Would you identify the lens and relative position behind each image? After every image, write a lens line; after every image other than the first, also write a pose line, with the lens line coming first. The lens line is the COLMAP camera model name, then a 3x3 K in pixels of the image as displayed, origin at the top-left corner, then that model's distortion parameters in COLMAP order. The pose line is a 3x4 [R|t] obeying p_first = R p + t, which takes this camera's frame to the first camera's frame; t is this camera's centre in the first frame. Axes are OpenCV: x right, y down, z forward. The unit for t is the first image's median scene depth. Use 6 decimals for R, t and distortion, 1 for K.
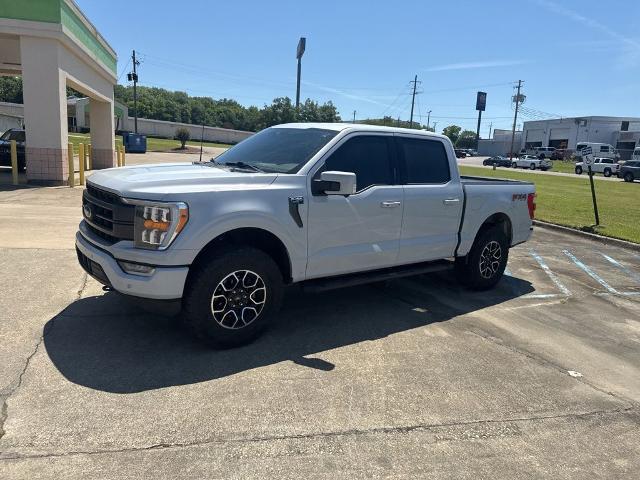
lens RADIAL K [[451.4, 0, 318.8], [0, 451.4, 237.9], [0, 0, 1]] dist [0.051075, -0.076549]
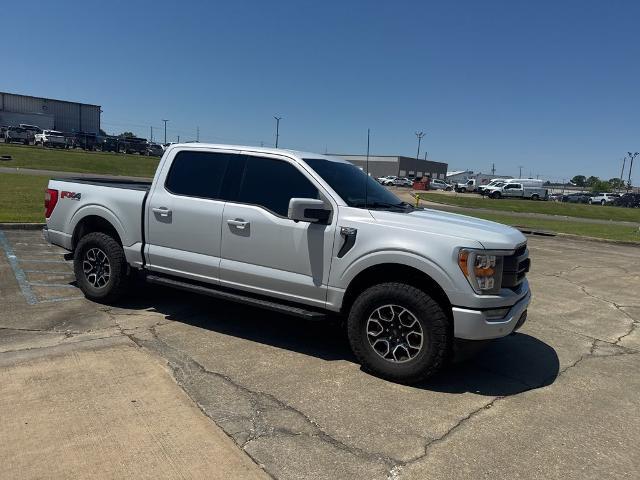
lens RADIAL K [[451.4, 0, 318.2], [0, 451.4, 238.3], [0, 0, 1]] dist [0.051075, -0.076549]
pose [[-0.400395, -0.215429, 0.890659, -1.050930], [0.062726, 0.963249, 0.261185, -0.368003], [-0.914193, 0.160444, -0.372167, 1.539077]]
